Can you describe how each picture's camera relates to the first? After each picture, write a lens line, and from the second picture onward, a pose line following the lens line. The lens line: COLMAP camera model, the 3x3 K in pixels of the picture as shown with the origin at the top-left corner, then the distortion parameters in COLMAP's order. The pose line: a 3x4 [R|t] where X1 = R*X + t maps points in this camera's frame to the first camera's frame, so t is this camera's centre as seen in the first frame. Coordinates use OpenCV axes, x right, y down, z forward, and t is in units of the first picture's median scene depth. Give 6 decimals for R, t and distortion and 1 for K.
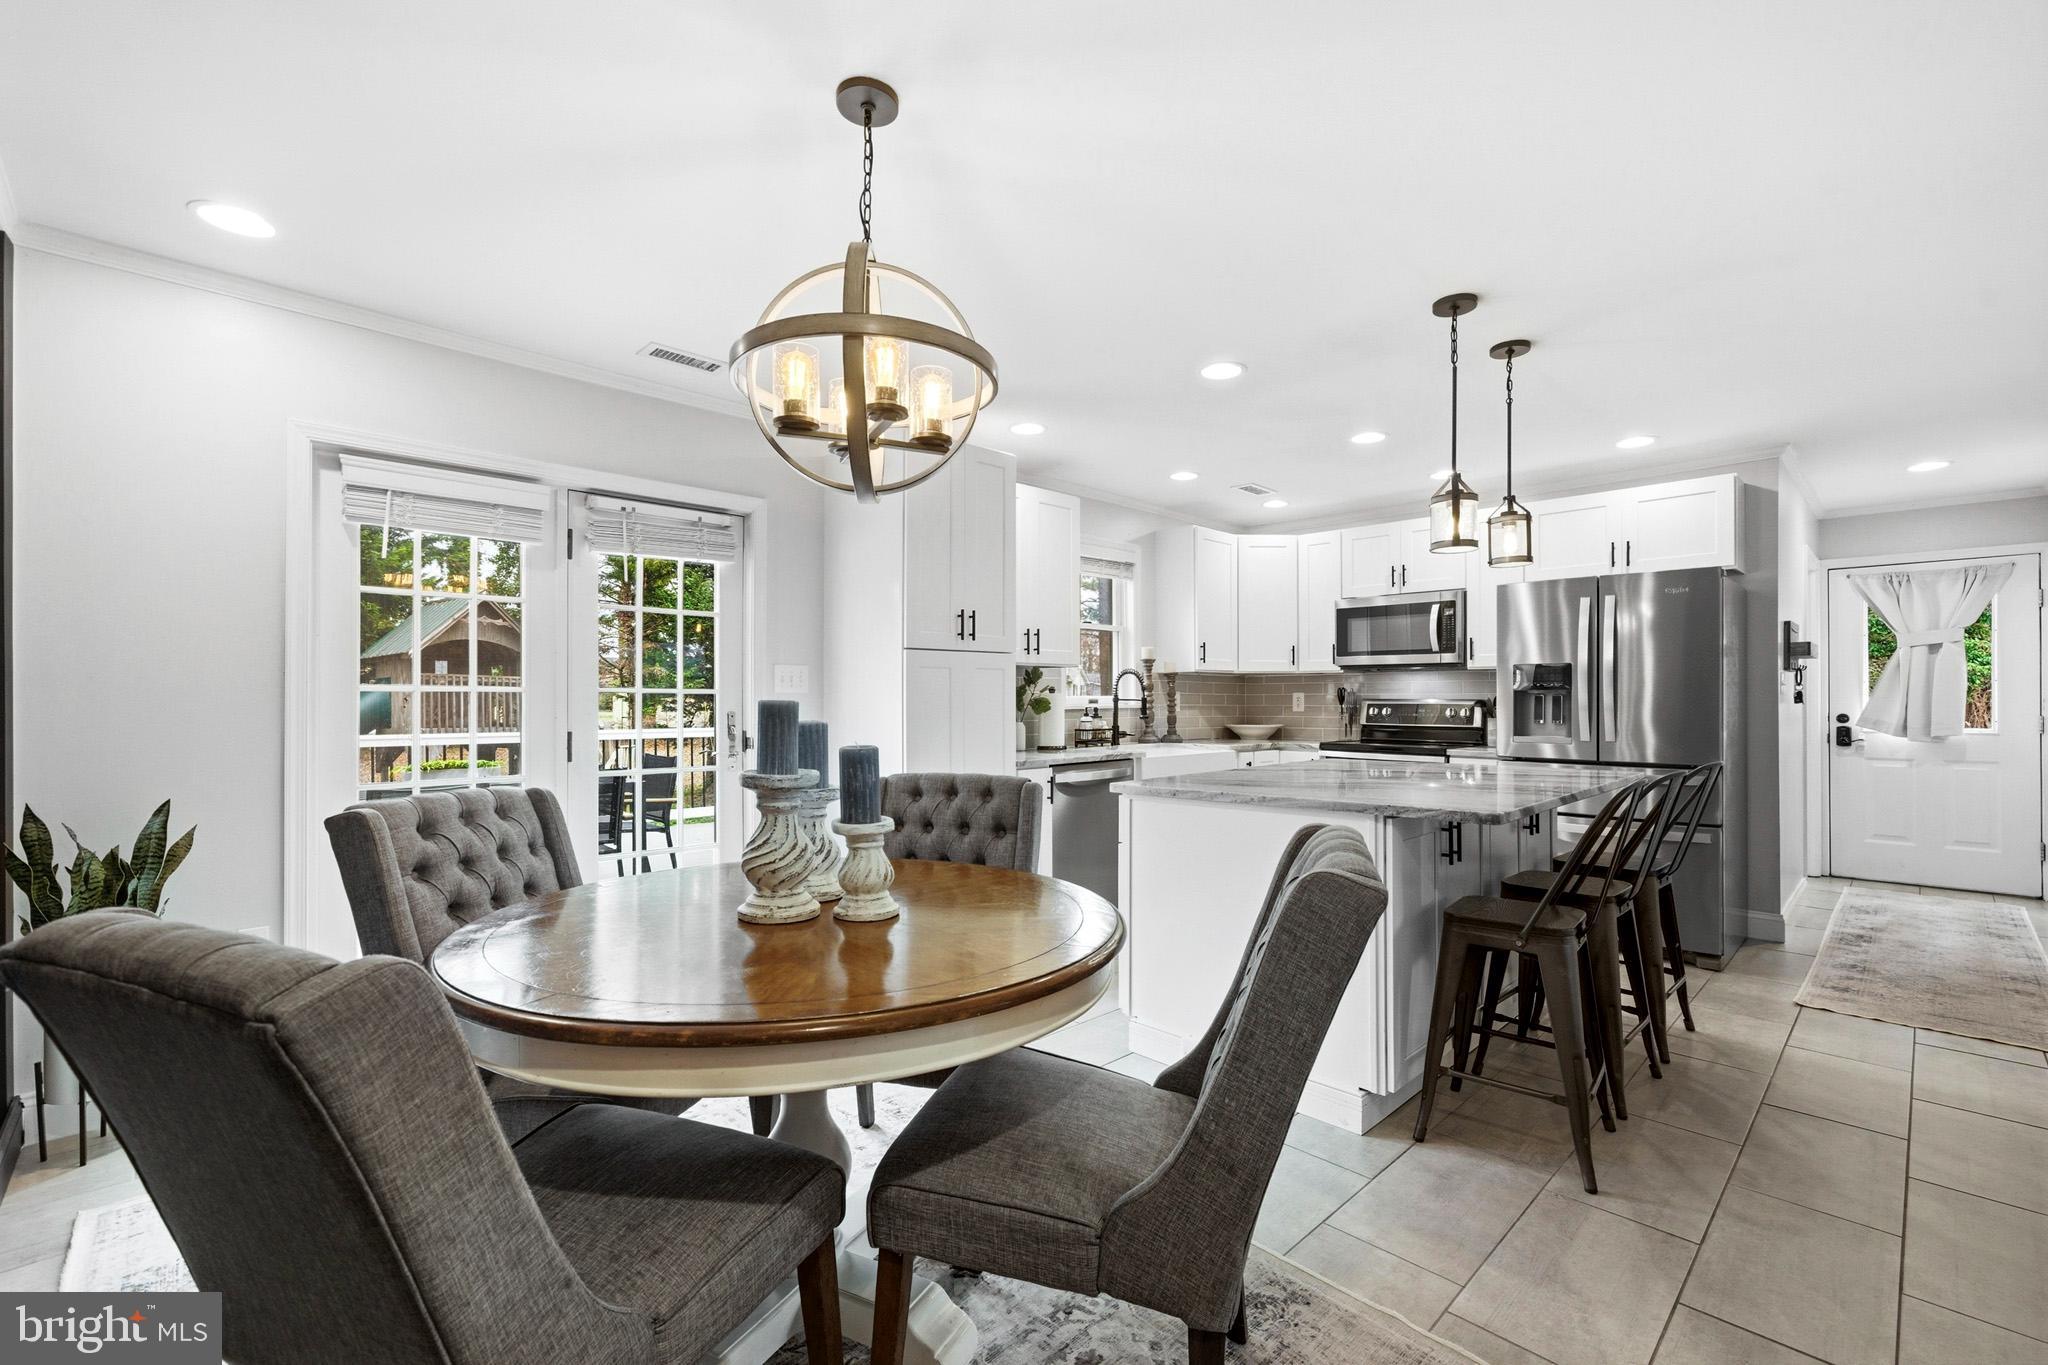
lens RADIAL K [[891.5, 0, 1024.0], [0, 891.5, 682.5], [0, 0, 1]] dist [-0.038424, 0.000032]
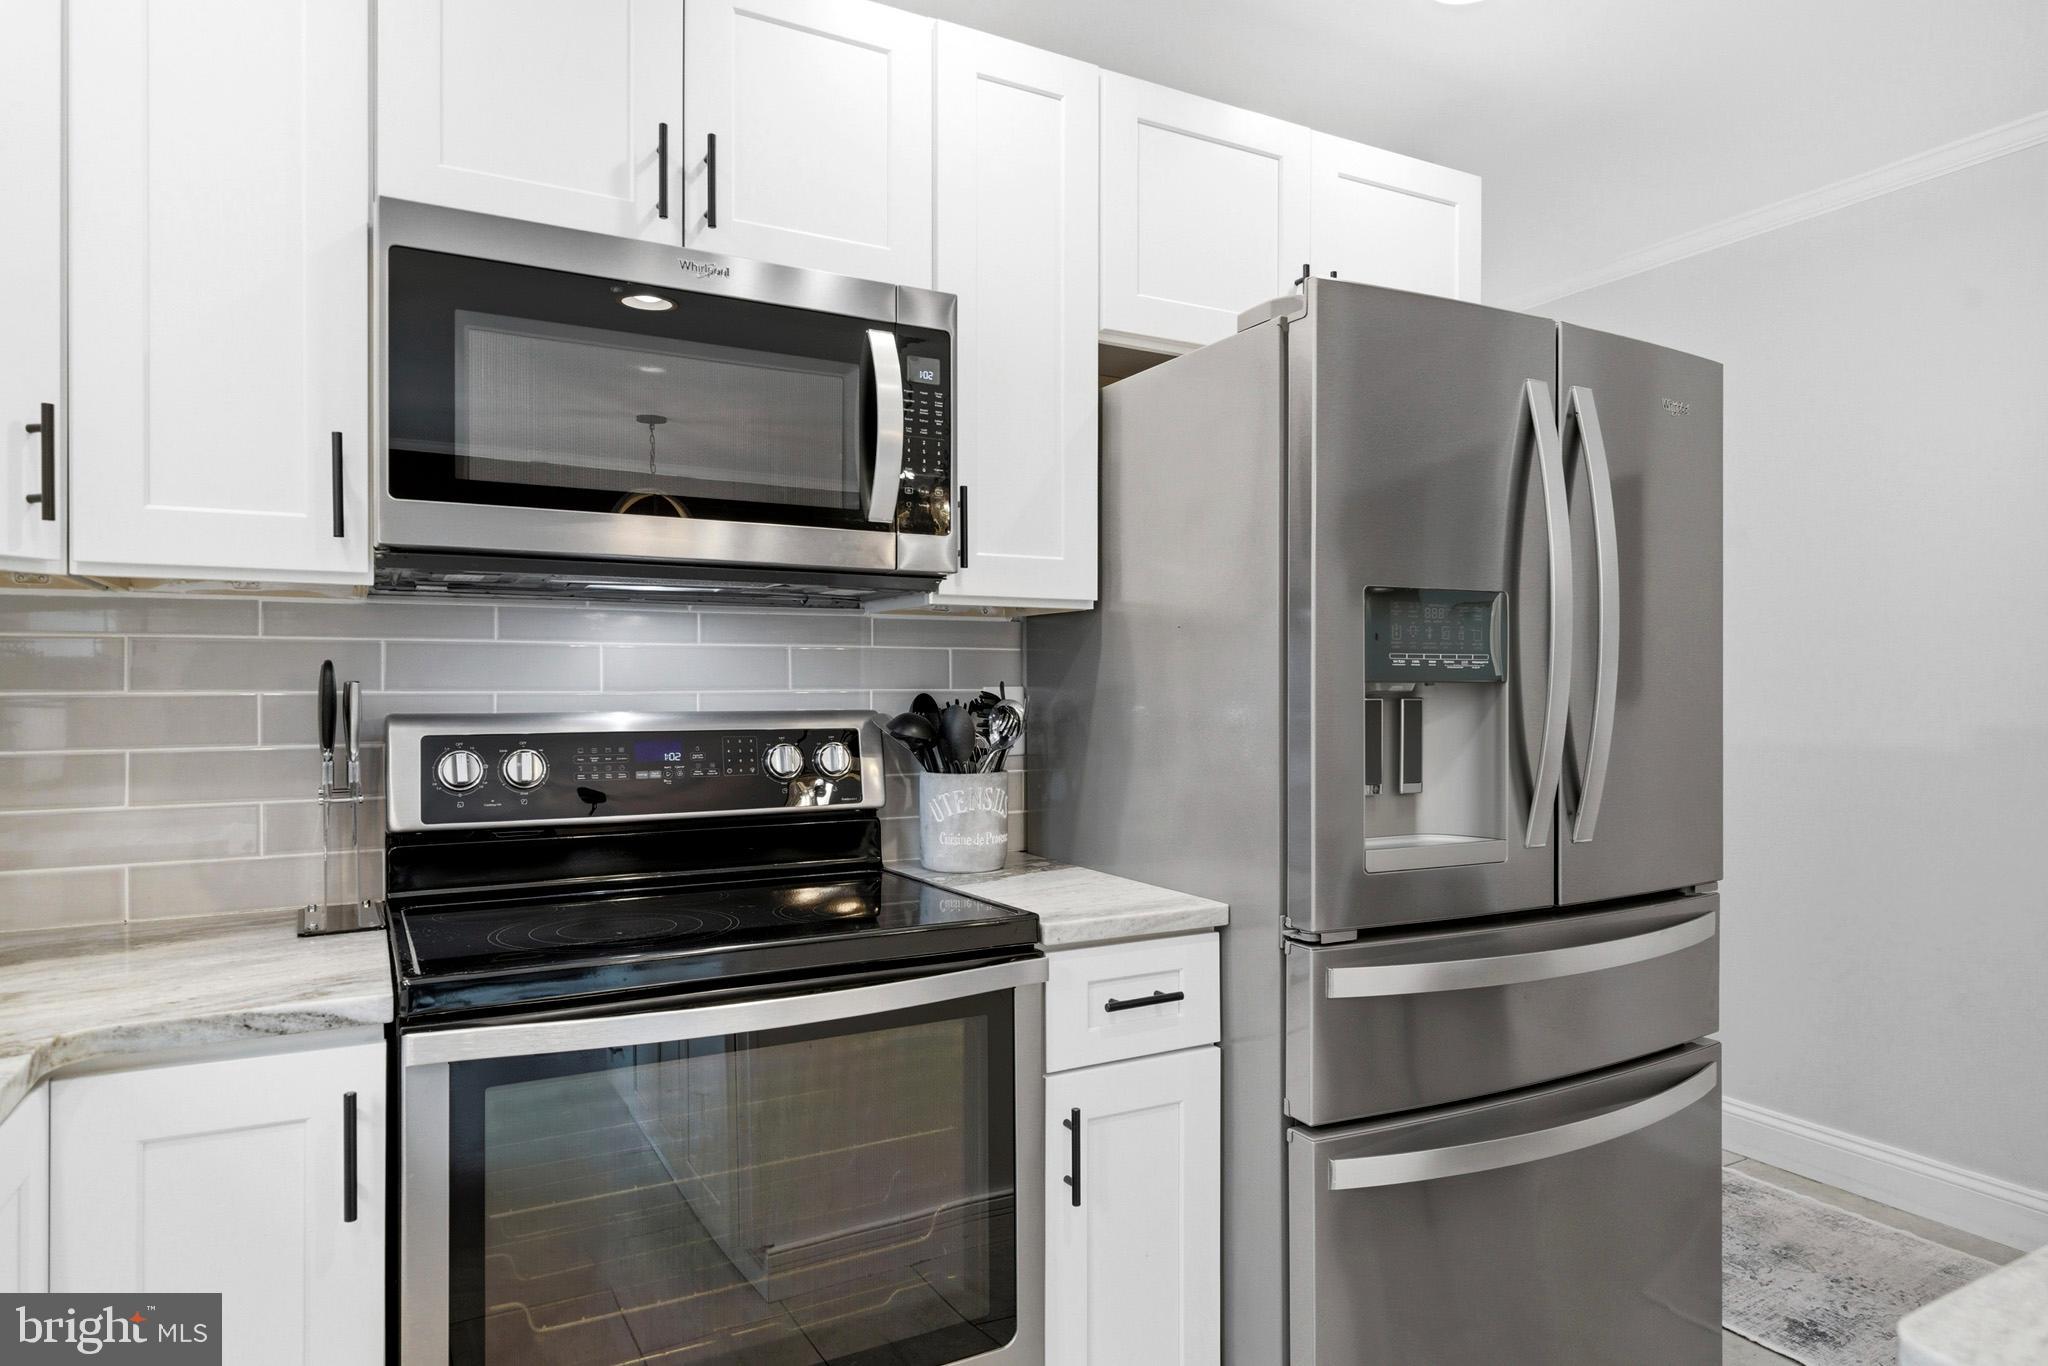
lens RADIAL K [[1222.8, 0, 1024.0], [0, 1222.8, 683.0], [0, 0, 1]] dist [0.004757, 0.000447]
pose [[0.276771, 0.004474, 0.960925, 0.142834], [-0.016885, 0.999857, 0.000208, 0.008788], [-0.960788, -0.016283, 0.276807, 0.826131]]
